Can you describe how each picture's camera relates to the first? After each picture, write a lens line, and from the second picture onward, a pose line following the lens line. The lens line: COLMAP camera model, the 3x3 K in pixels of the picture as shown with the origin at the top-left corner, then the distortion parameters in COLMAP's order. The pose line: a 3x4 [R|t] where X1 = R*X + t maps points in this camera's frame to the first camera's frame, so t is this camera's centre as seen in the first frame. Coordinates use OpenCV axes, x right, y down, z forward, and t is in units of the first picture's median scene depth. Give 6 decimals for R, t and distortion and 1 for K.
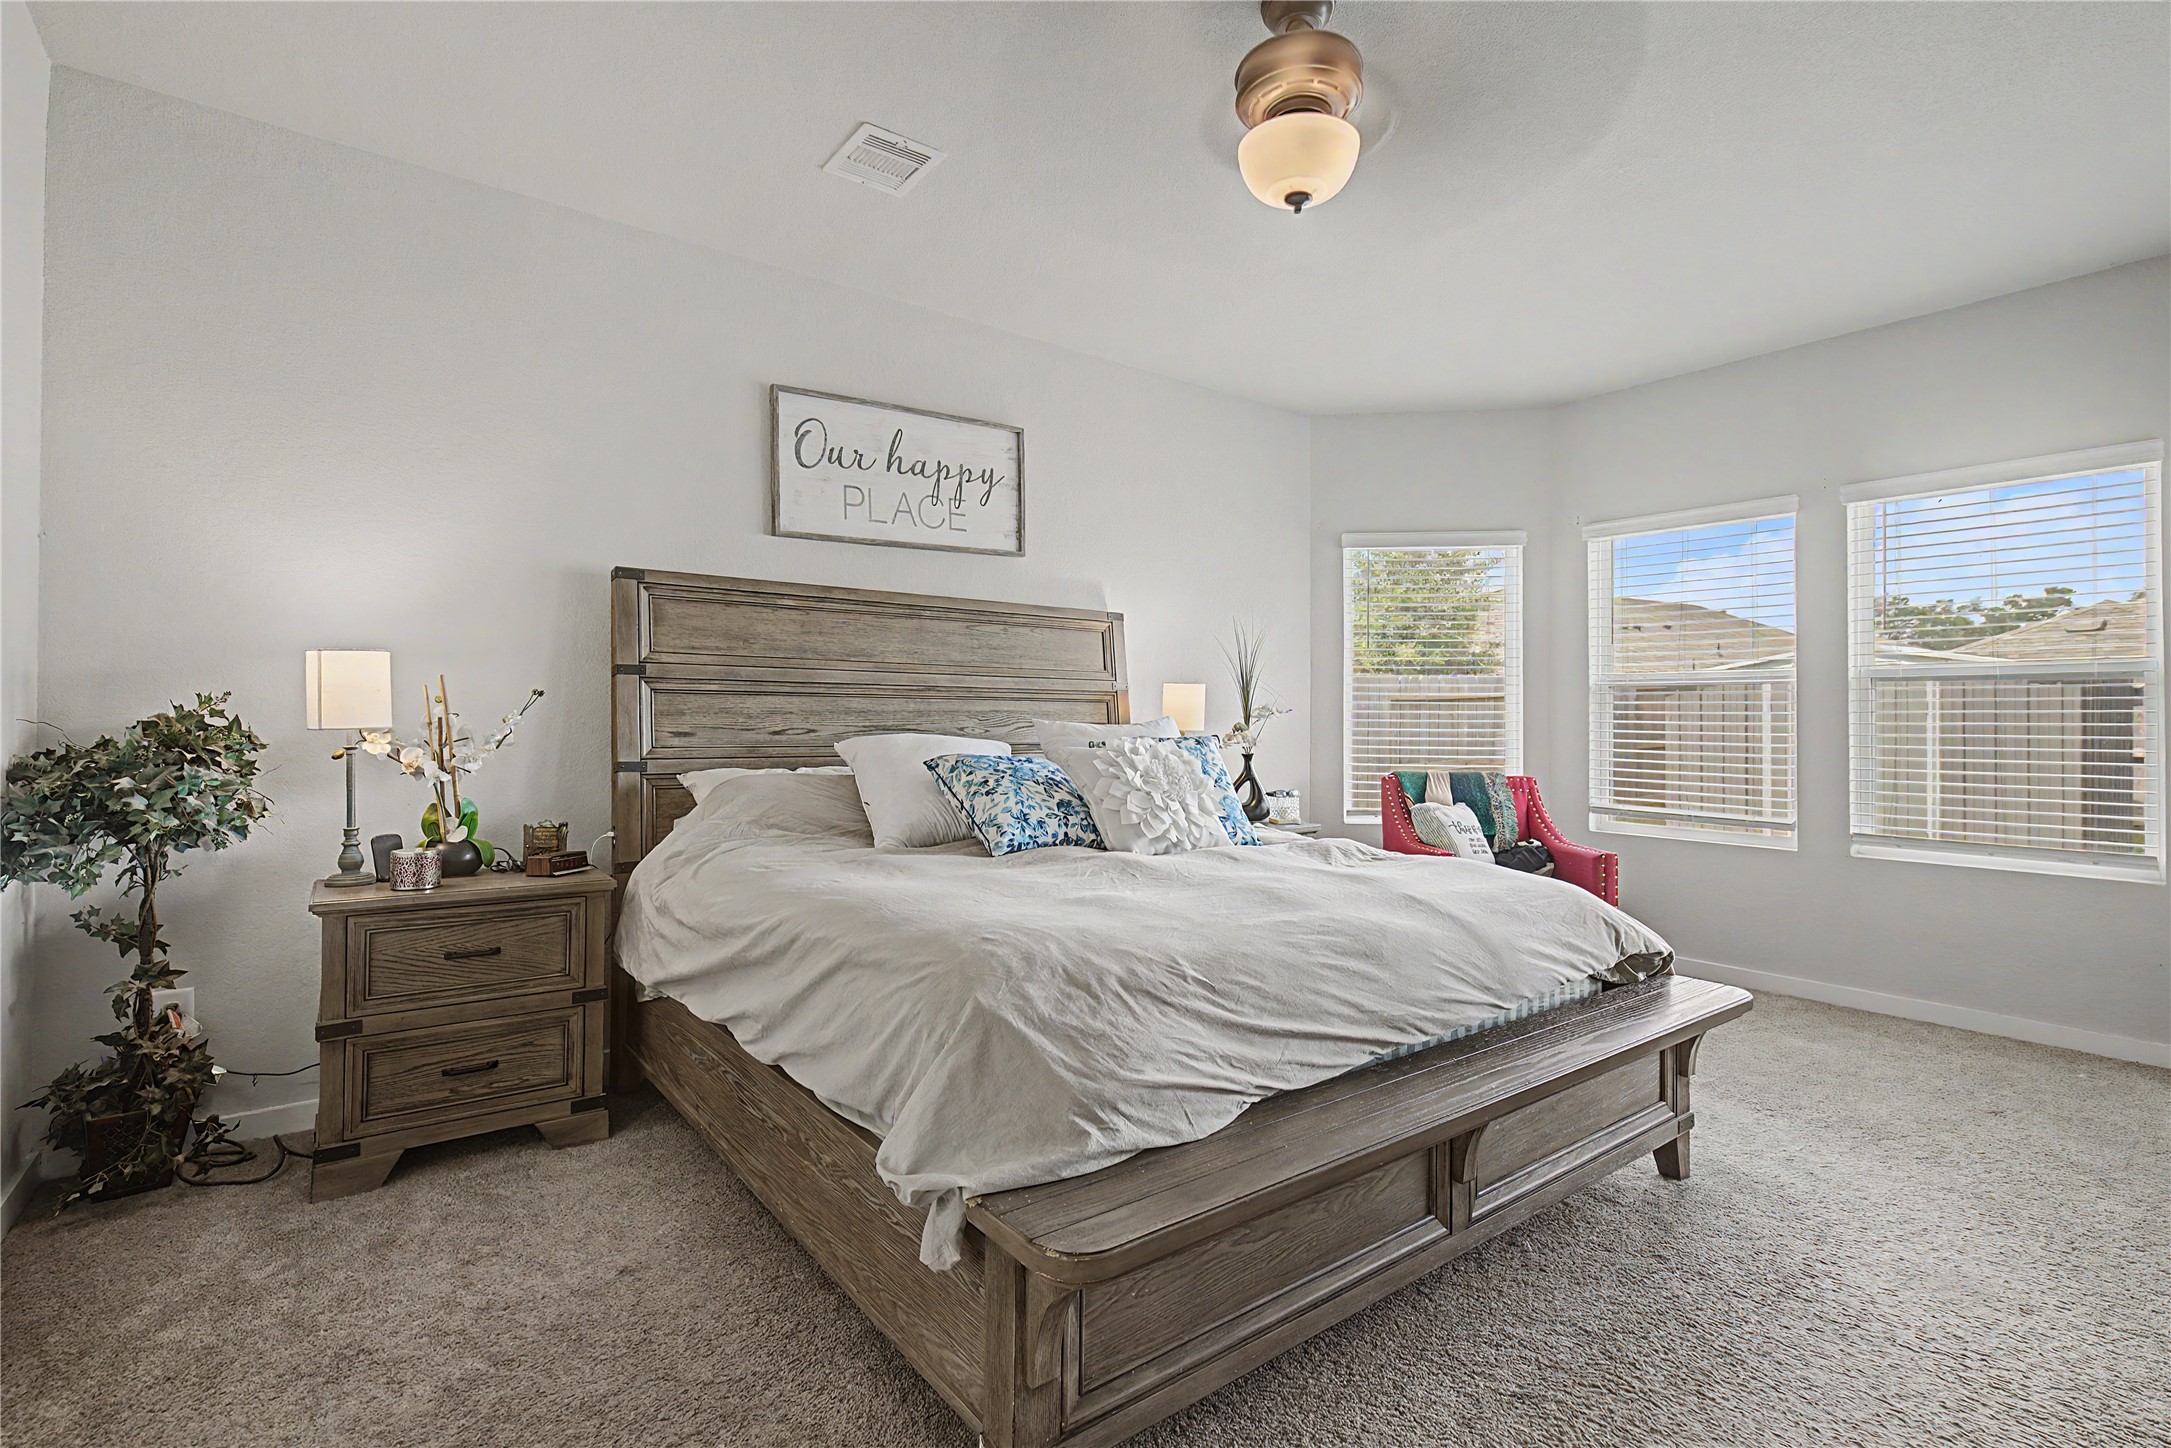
lens RADIAL K [[986.8, 0, 1096.2], [0, 986.8, 726.4], [0, 0, 1]] dist [-0.000897, 0.002423]
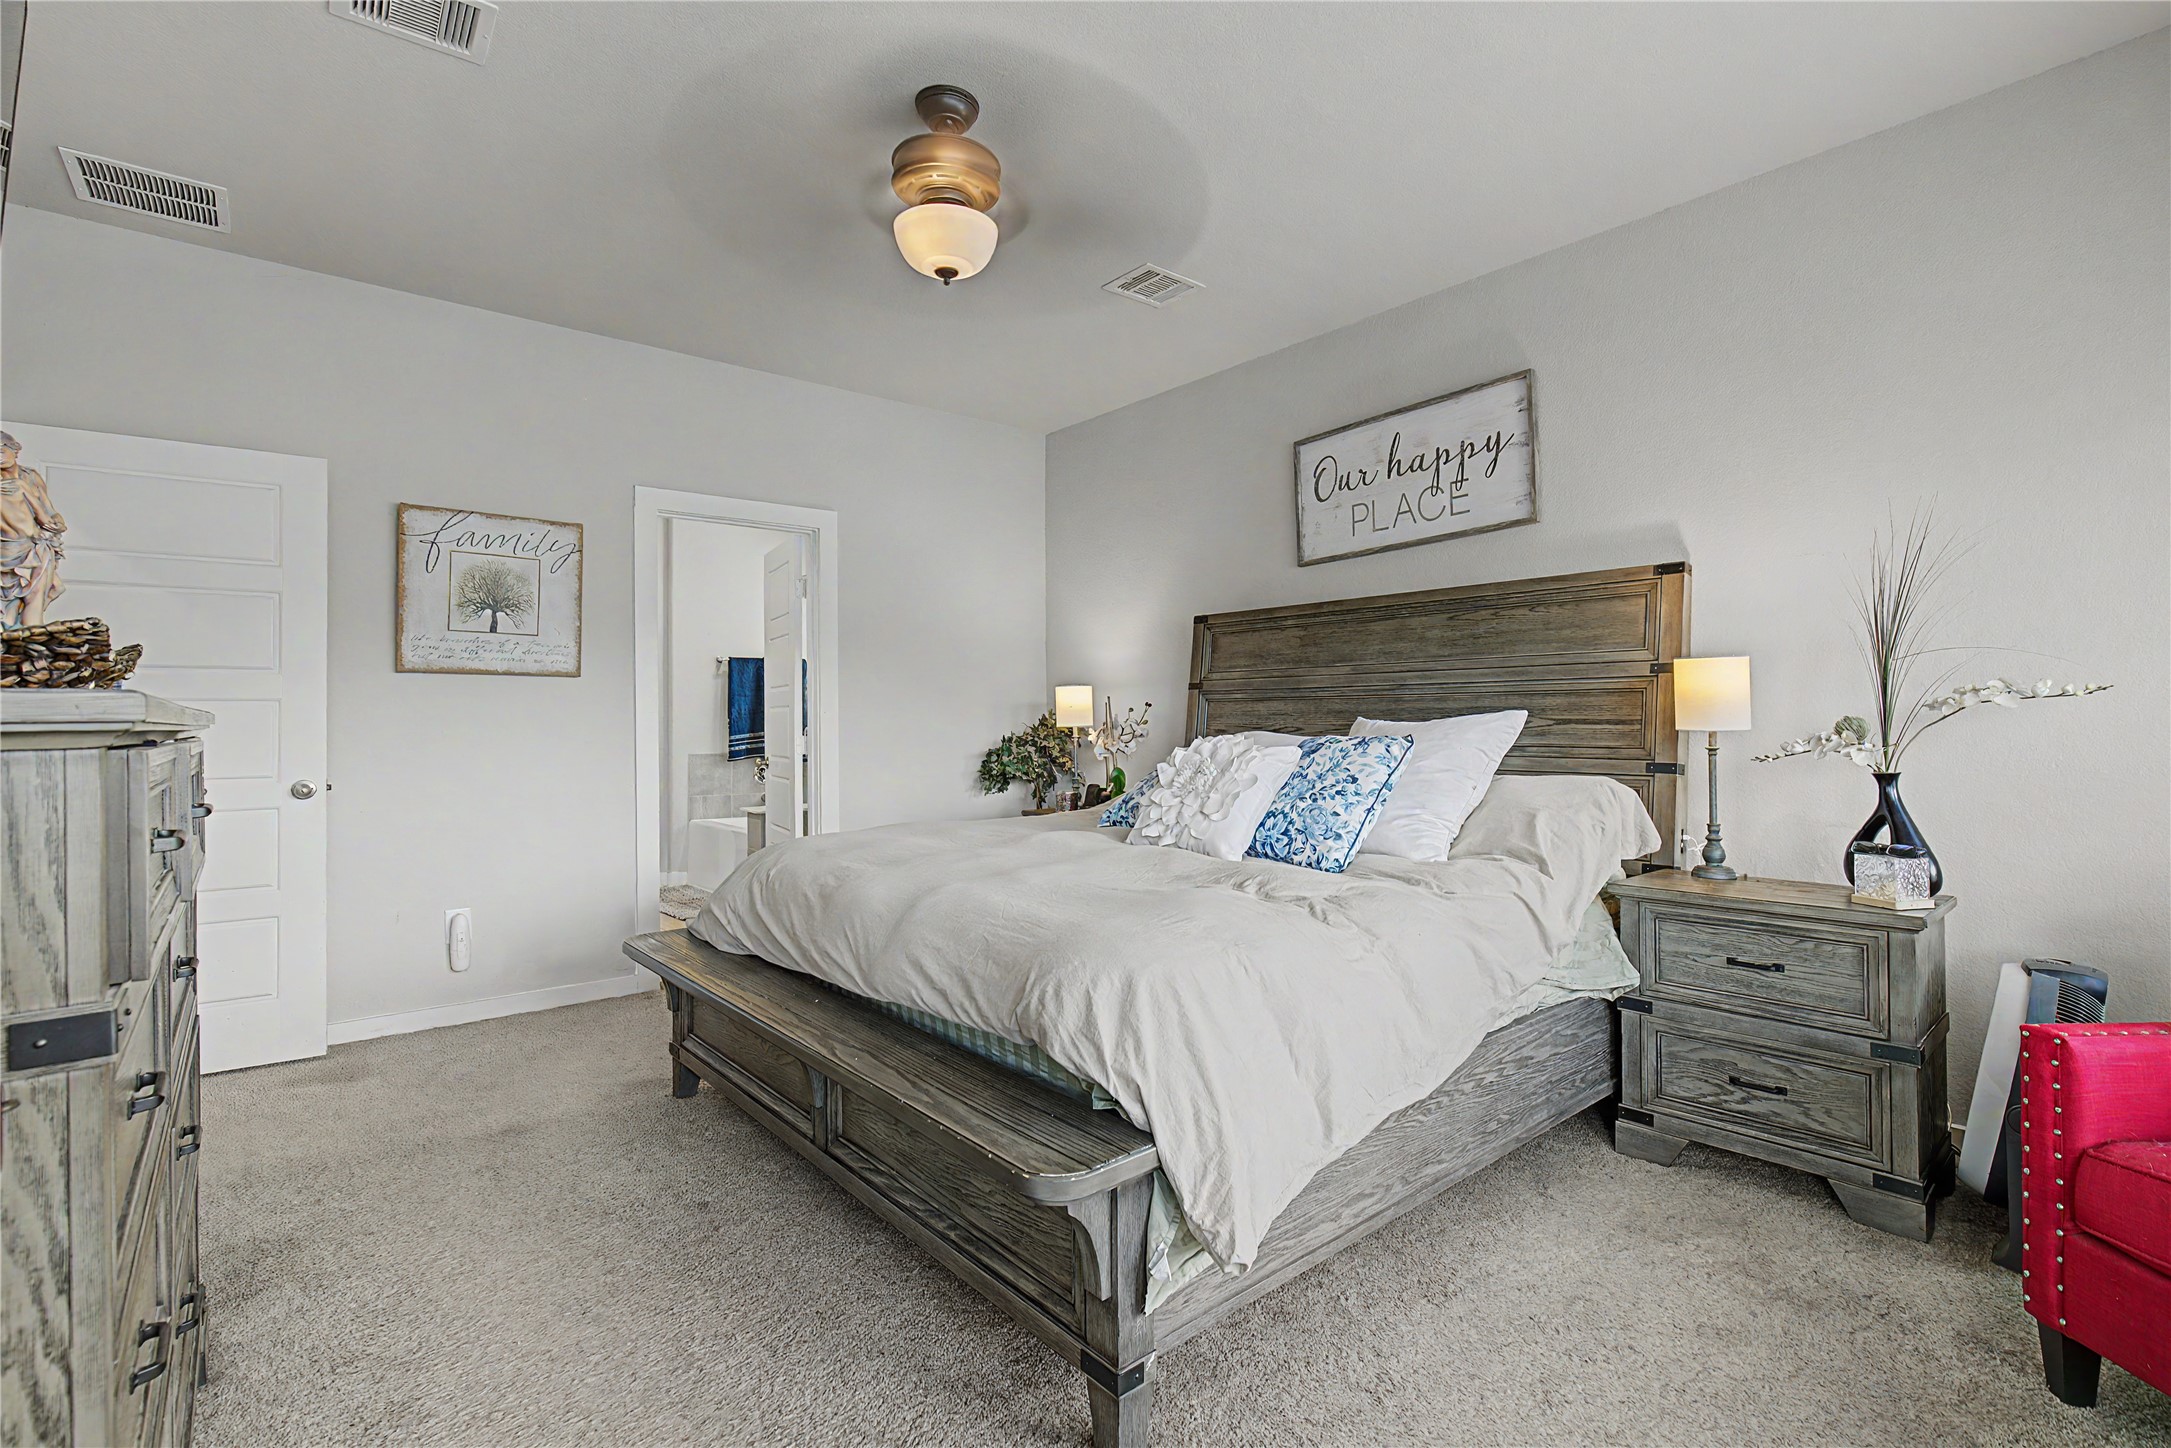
lens RADIAL K [[986.8, 0, 1101.0], [0, 986.8, 722.5], [0, 0, 1]] dist [-0.000897, 0.002423]
pose [[0.079523, -0.009945, -0.996783, 0.778084], [-0.004075, 0.999939, -0.010301, 0.008400], [0.996825, 0.004881, 0.079478, 0.610393]]
